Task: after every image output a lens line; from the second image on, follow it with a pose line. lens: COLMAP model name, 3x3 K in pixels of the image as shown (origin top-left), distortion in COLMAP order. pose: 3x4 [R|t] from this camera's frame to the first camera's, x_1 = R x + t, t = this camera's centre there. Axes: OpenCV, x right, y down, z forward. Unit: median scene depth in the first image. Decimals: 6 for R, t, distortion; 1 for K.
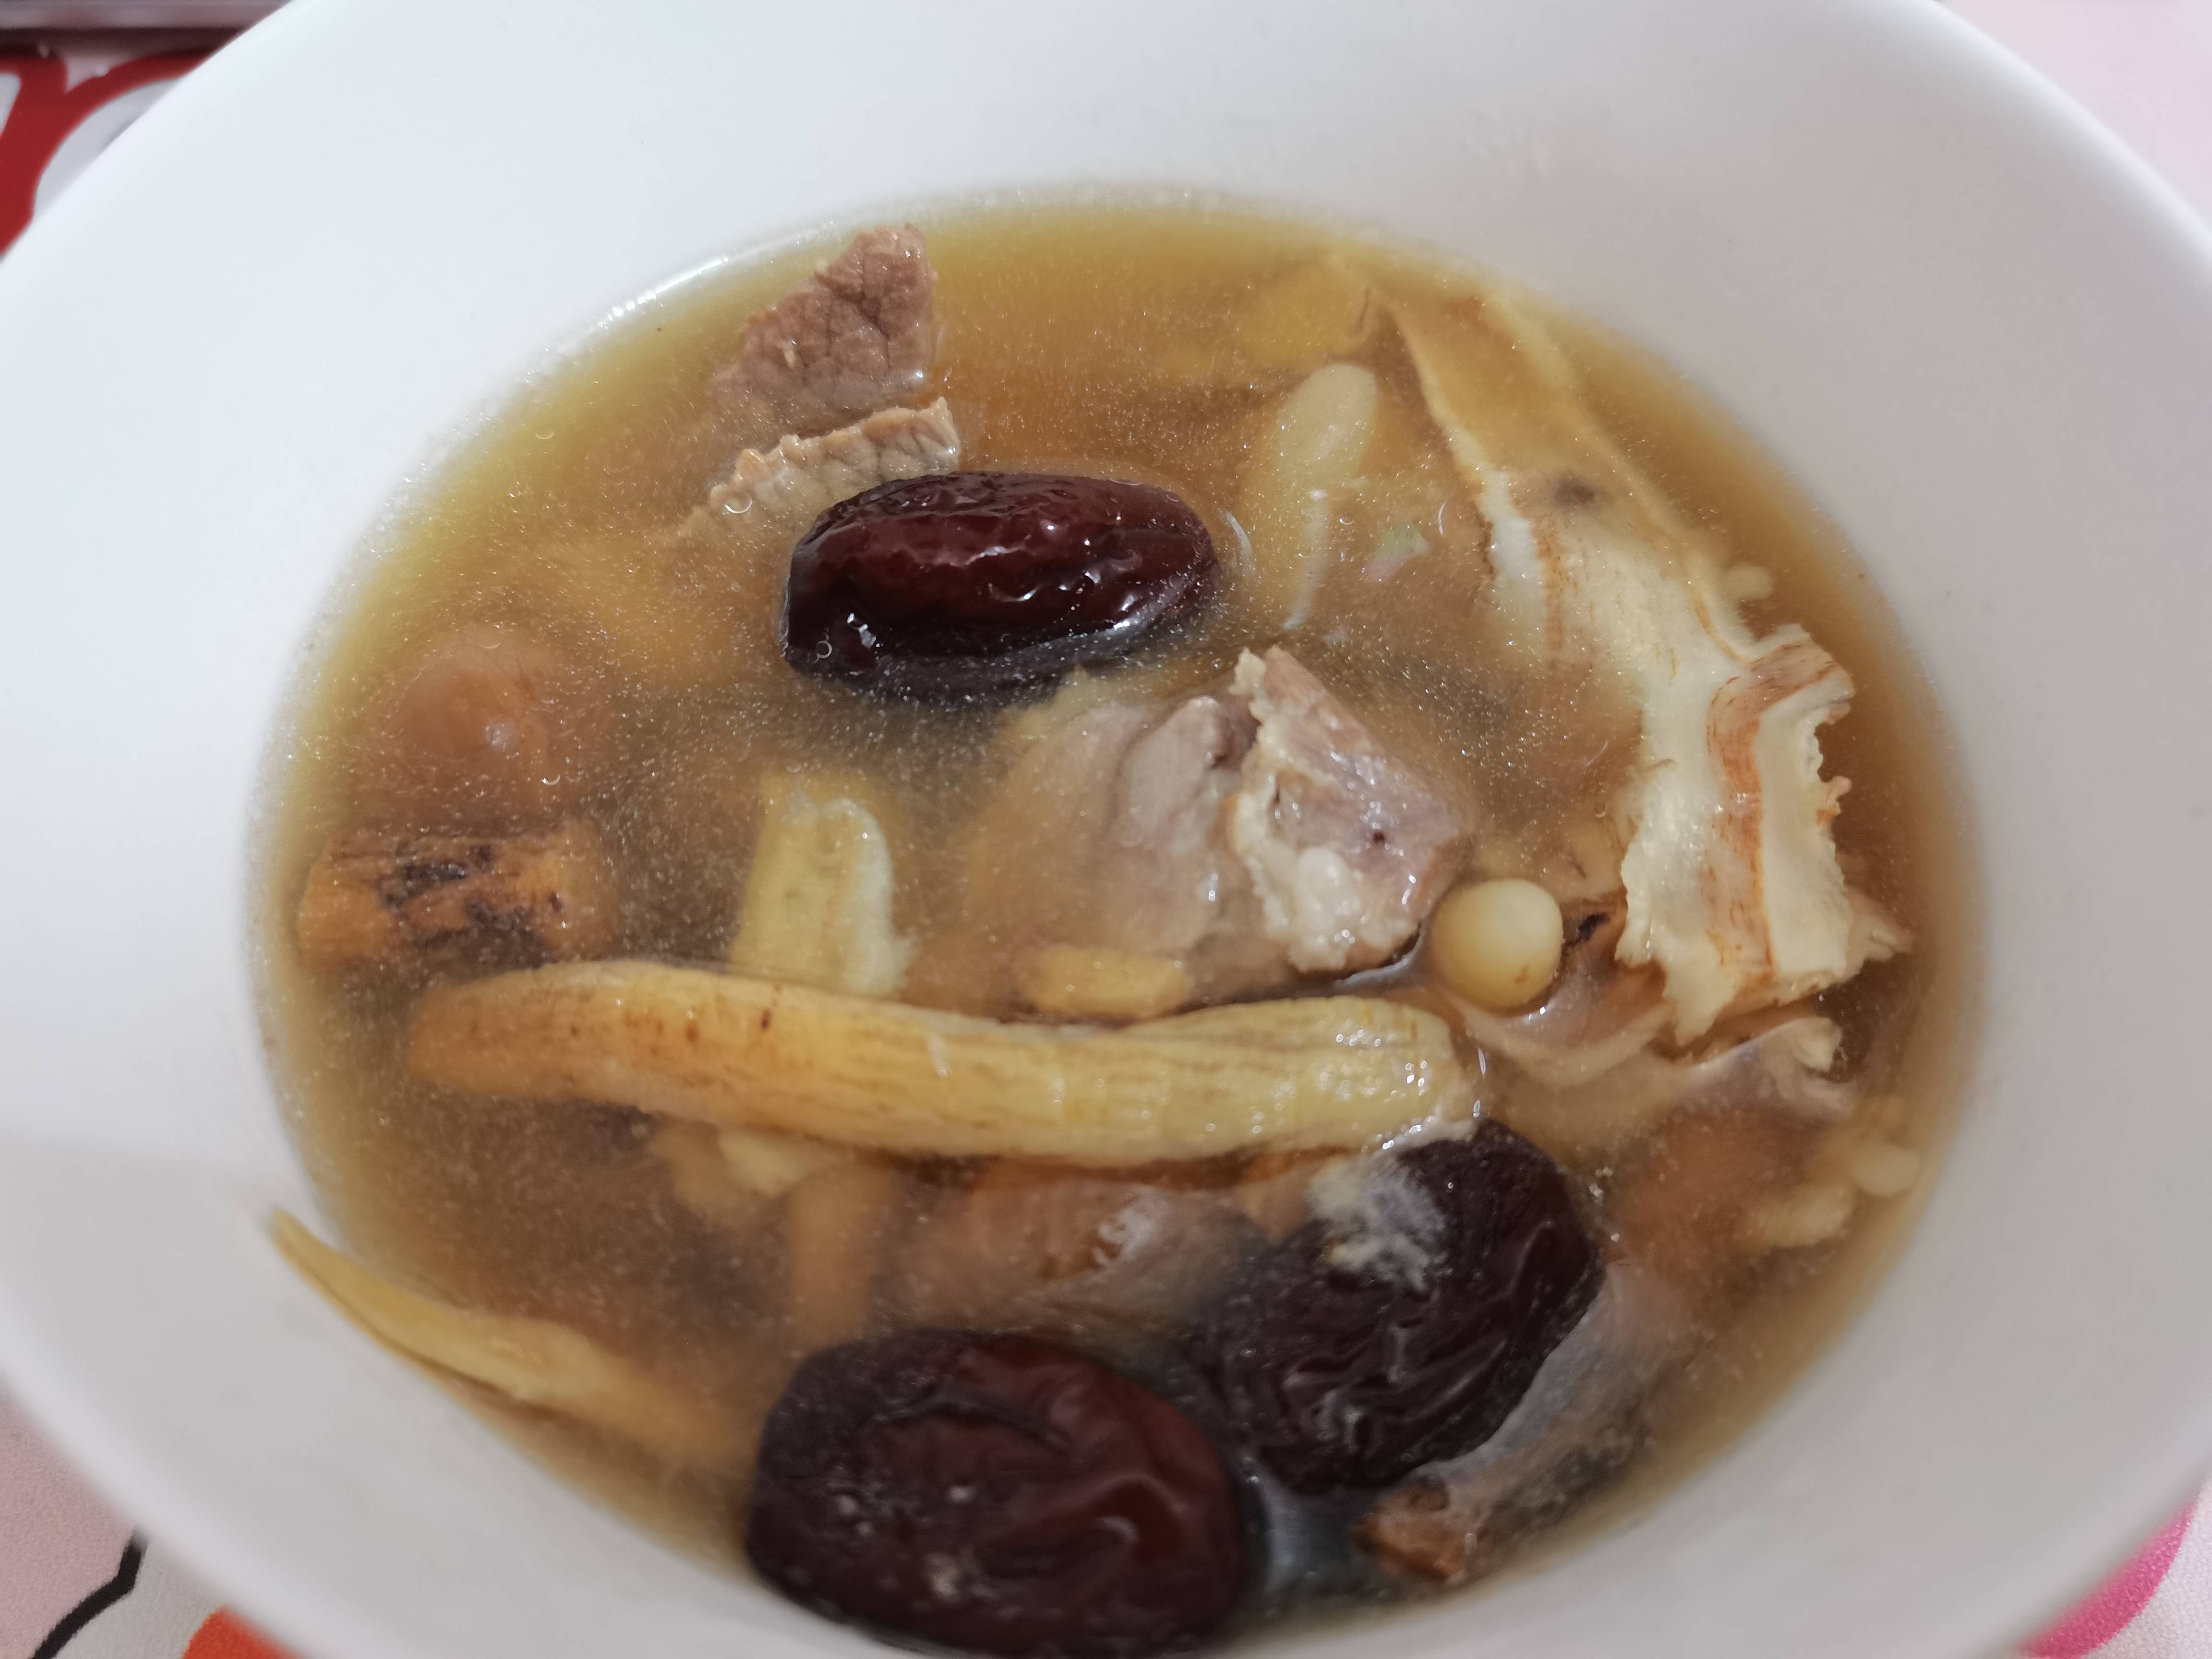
lens RADIAL K [[1668.7, 0, 1106.0], [0, 1668.7, 829.5], [0, 0, 1]] dist [-0.019618, 0.003998]
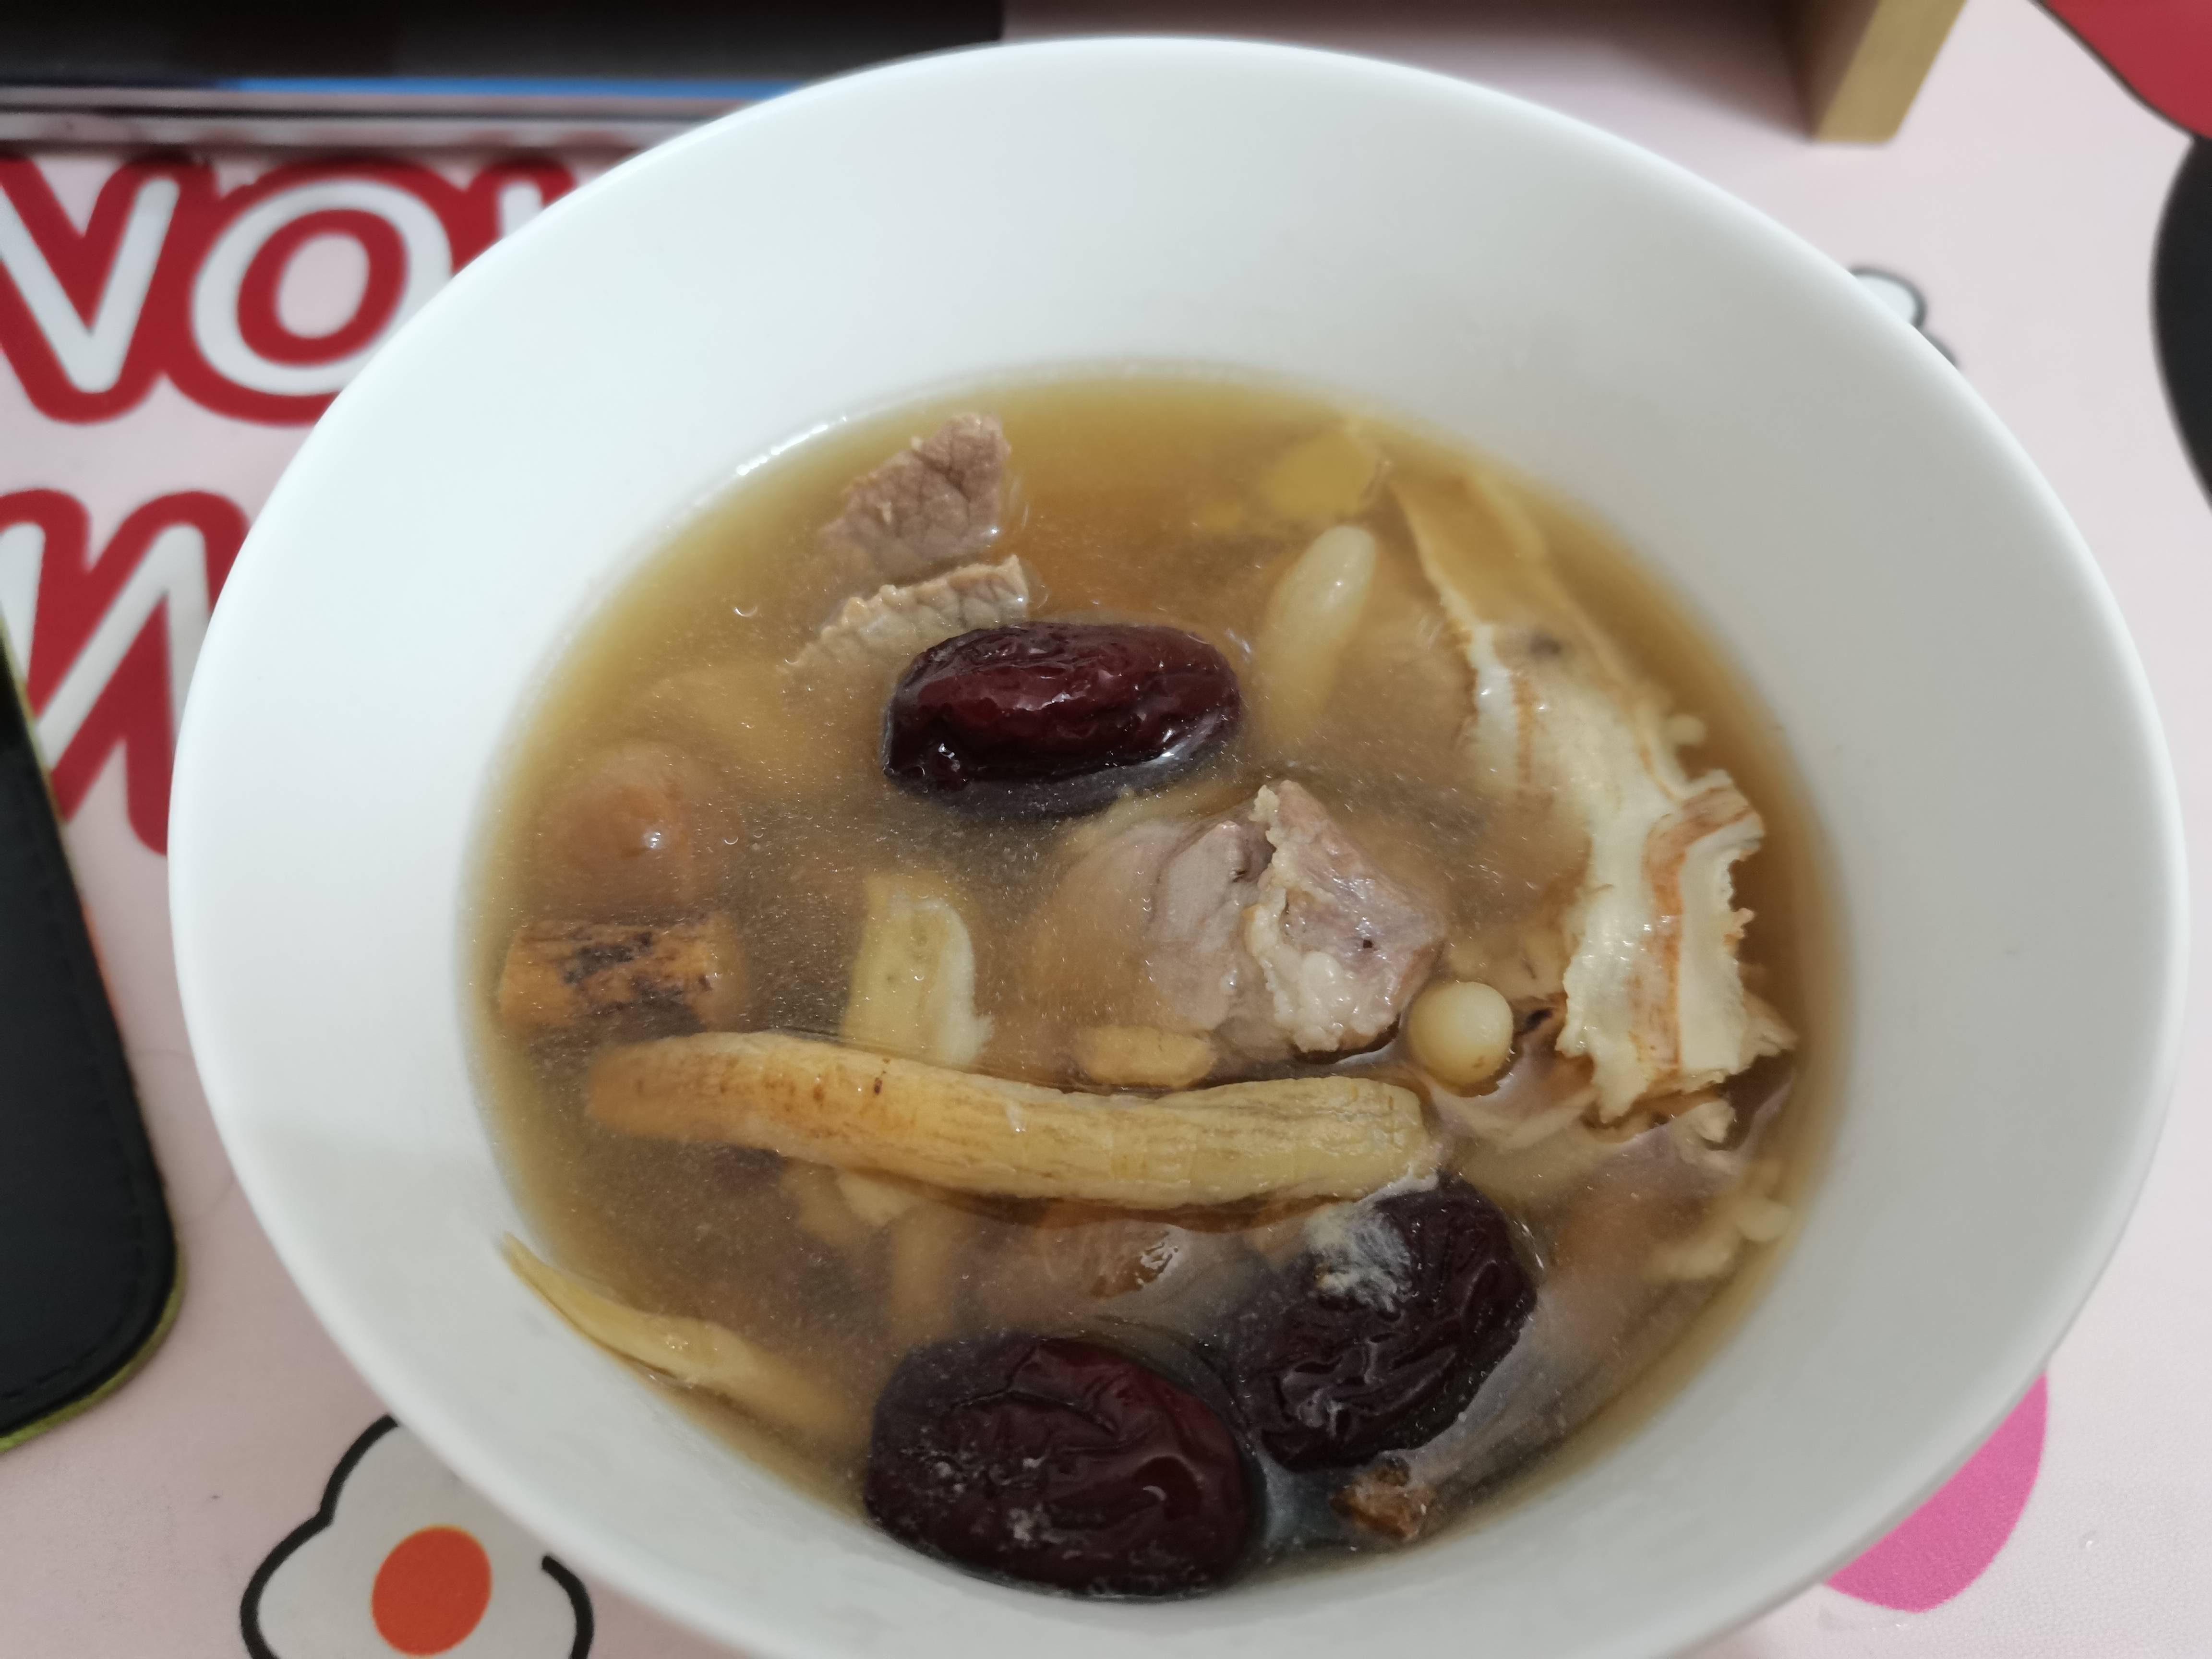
lens RADIAL K [[1690.6, 0, 1090.8], [0, 1690.6, 834.5], [0, 0, 1]] dist [0.001833, -0.000289]
pose [[0.999740, 0.021084, -0.008715, -0.033680], [-0.020798, 0.999282, 0.031671, -0.114926], [0.009376, -0.031481, 0.999460, -0.261194]]
